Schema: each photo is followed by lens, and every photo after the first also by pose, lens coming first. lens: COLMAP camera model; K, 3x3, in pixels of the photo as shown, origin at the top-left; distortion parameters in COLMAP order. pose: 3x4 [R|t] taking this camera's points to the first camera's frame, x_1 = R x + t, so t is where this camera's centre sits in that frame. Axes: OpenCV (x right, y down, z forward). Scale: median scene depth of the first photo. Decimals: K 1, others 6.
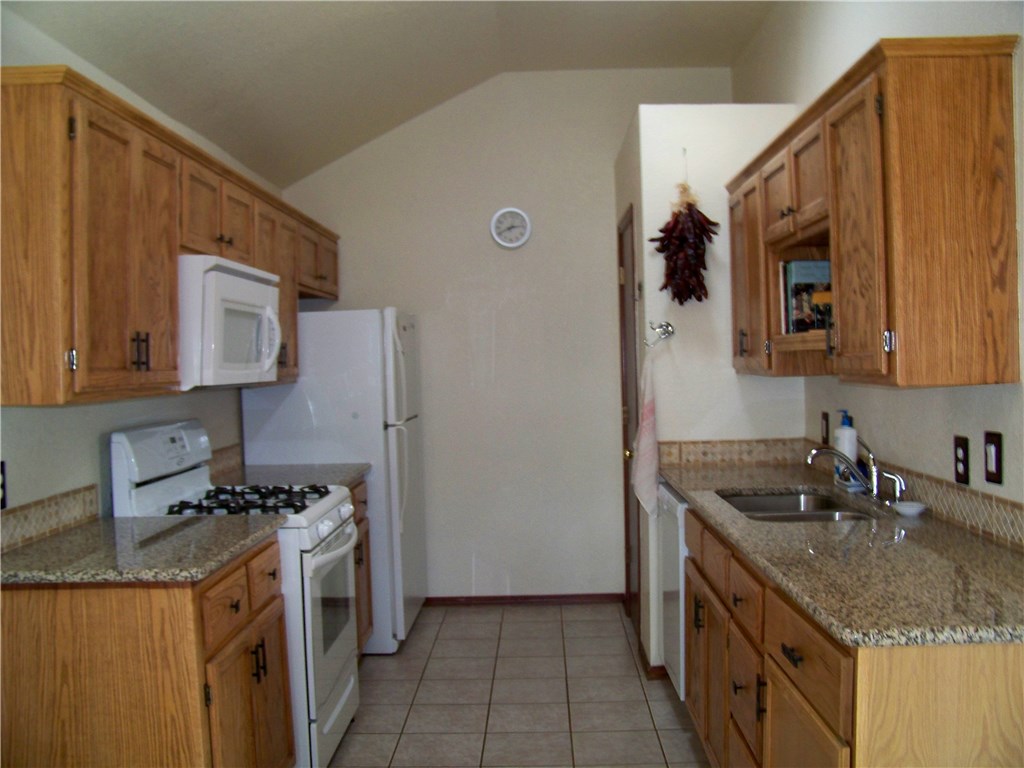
lens RADIAL K [[1002.5, 0, 512.0], [0, 1002.5, 384.0], [0, 0, 1]] dist [-0.098959, -0.003270]
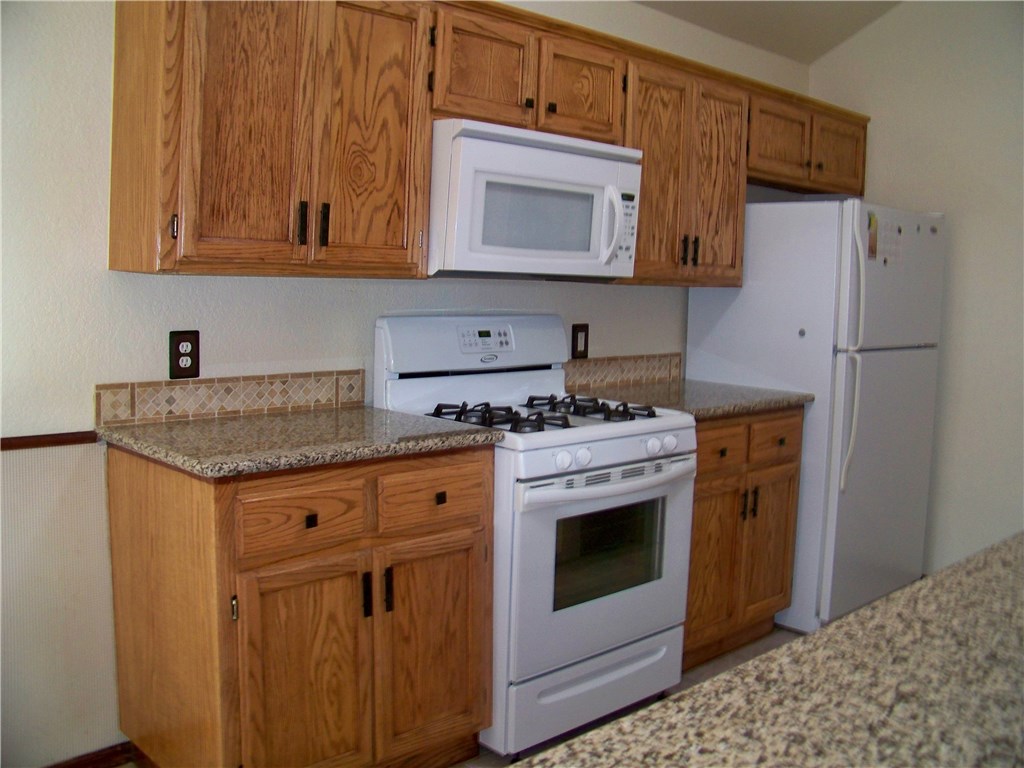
lens RADIAL K [[996.0, 0, 512.1], [0, 996.0, 358.0], [0, 0, 1]] dist [-0.175994, -0.000895]
pose [[0.710961, 0.102728, -0.695688, 0.318657], [-0.065350, 0.994643, 0.080088, 0.004567], [0.700189, -0.011476, 0.713865, 0.393052]]
